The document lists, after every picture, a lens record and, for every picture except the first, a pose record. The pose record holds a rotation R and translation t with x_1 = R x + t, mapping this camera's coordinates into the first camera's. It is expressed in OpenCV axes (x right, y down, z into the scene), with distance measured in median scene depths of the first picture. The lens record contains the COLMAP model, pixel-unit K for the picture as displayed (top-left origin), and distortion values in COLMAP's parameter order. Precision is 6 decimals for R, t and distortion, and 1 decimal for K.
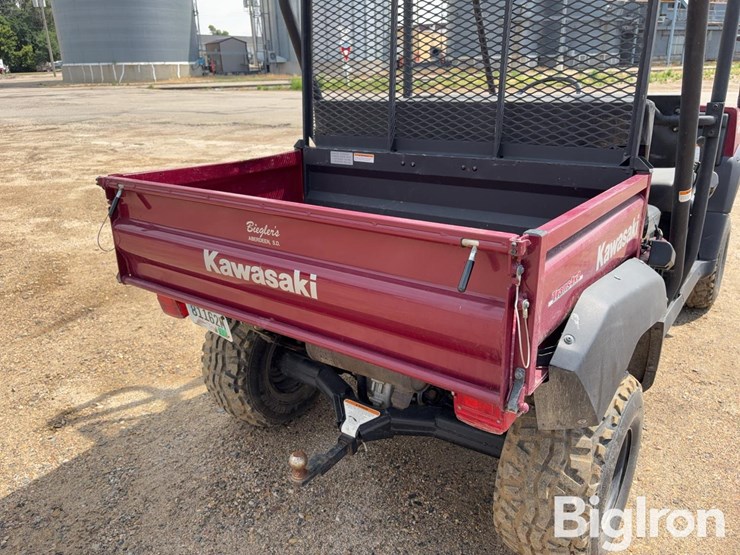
lens RADIAL K [[564.3, 0, 370.0], [0, 564.3, 277.5], [0, 0, 1]] dist [0.030134, -0.038456]
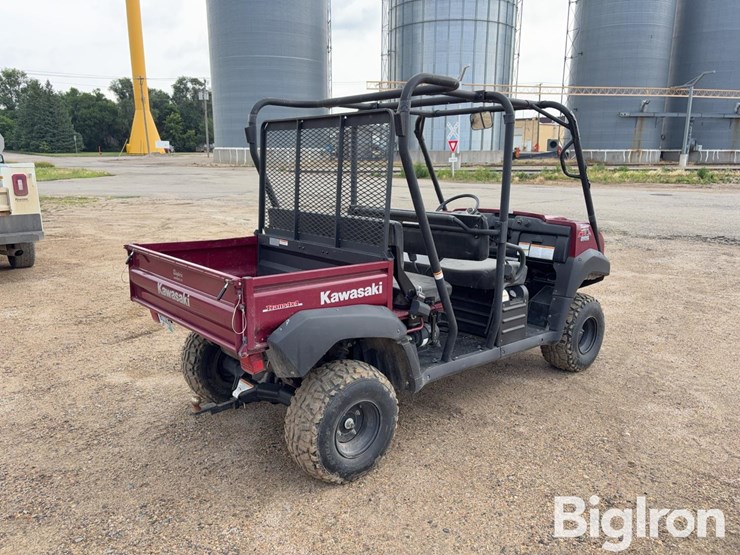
lens RADIAL K [[558.2, 0, 371.2], [0, 558.2, 281.3], [0, 0, 1]] dist [0.057946, -0.064325]
pose [[0.977149, 0.072483, -0.199815, 0.658928], [-0.098113, 0.987731, -0.121499, 0.089600], [0.188557, 0.138327, 0.972272, -0.626298]]
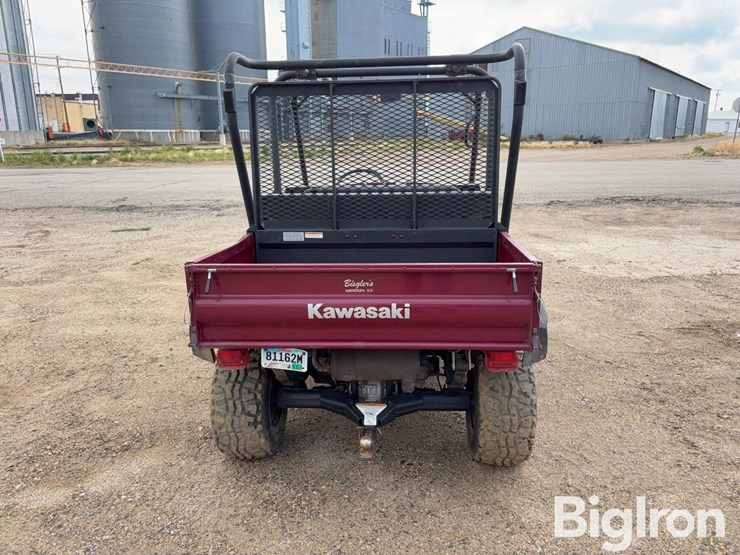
lens RADIAL K [[561.0, 0, 373.8], [0, 561.0, 278.8], [0, 0, 1]] dist [0.052580, -0.062384]
pose [[0.840752, -0.118010, 0.528404, -0.700857], [0.177446, 0.982112, -0.062998, 0.006160], [-0.511517, 0.146728, 0.846653, -0.247875]]
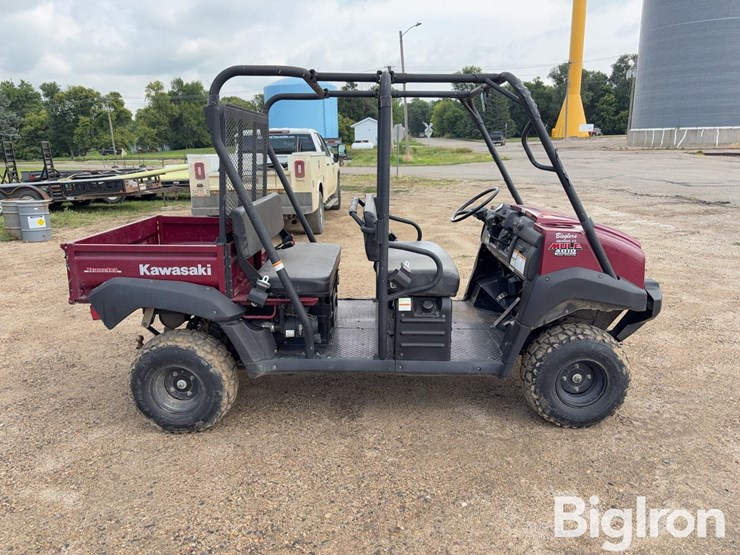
lens RADIAL K [[558.2, 0, 371.2], [0, 558.2, 281.3], [0, 0, 1]] dist [0.057946, -0.064325]
pose [[0.592723, 0.207308, -0.778269, 1.930086], [-0.276925, 0.959848, 0.044772, -0.246631], [0.756302, 0.188984, 0.626333, 0.173754]]
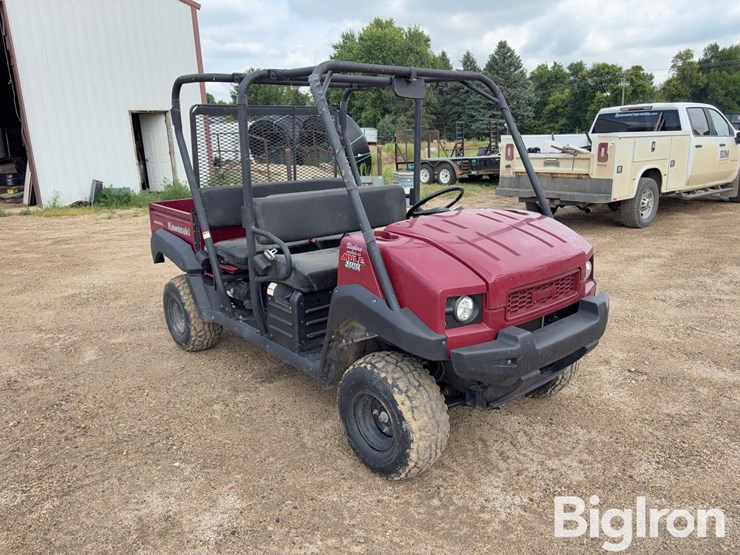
lens RADIAL K [[558.2, 0, 371.2], [0, 558.2, 281.3], [0, 0, 1]] dist [0.057946, -0.064325]
pose [[-0.211806, 0.284281, -0.935052, 2.291591], [-0.308723, 0.888307, 0.340000, -0.851076], [0.927269, 0.360686, -0.100385, 1.751511]]
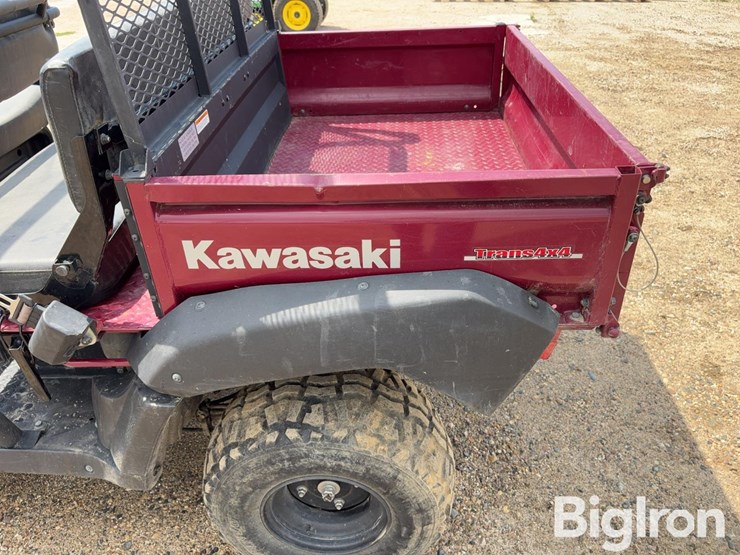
lens RADIAL K [[564.3, 0, 370.0], [0, 564.3, 277.5], [0, 0, 1]] dist [0.030134, -0.038456]
pose [[-0.555798, -0.423368, 0.715436, -0.662601], [0.316255, 0.688216, 0.652948, -0.479370], [-0.768812, 0.589167, -0.248617, 1.240613]]
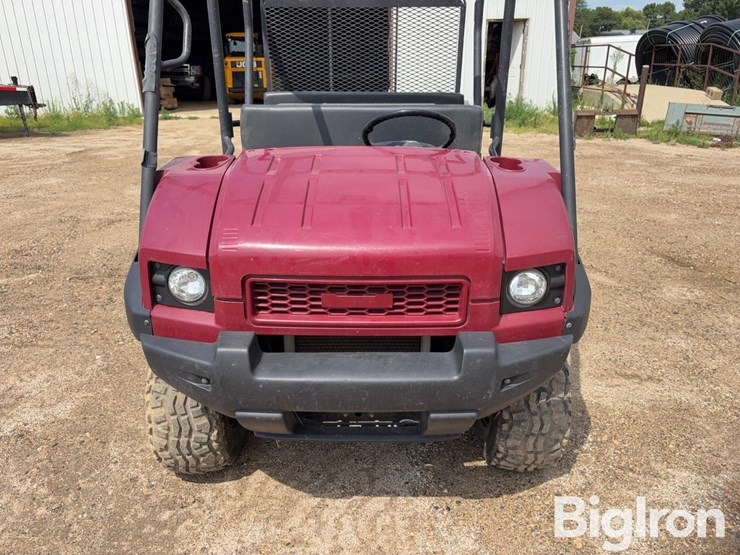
lens RADIAL K [[558.2, 0, 371.2], [0, 558.2, 281.3], [0, 0, 1]] dist [0.057946, -0.064325]
pose [[-0.802239, 0.250678, -0.541824, 1.311791], [-0.183657, 0.759934, 0.623515, -1.023244], [0.568052, 0.599717, -0.563610, 2.490190]]
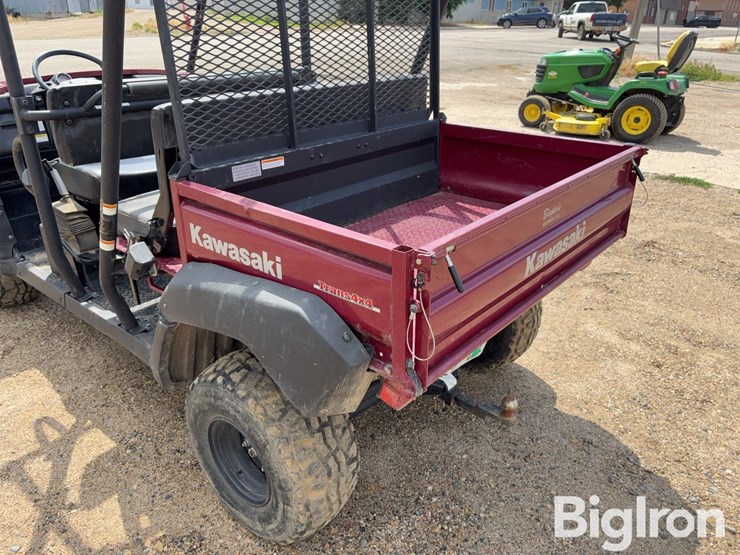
lens RADIAL K [[558.2, 0, 371.2], [0, 558.2, 281.3], [0, 0, 1]] dist [0.057946, -0.064325]
pose [[0.071992, -0.403755, 0.912030, -0.943819], [0.322397, 0.874736, 0.361796, -0.352218], [-0.943863, 0.267990, 0.193143, 0.835602]]
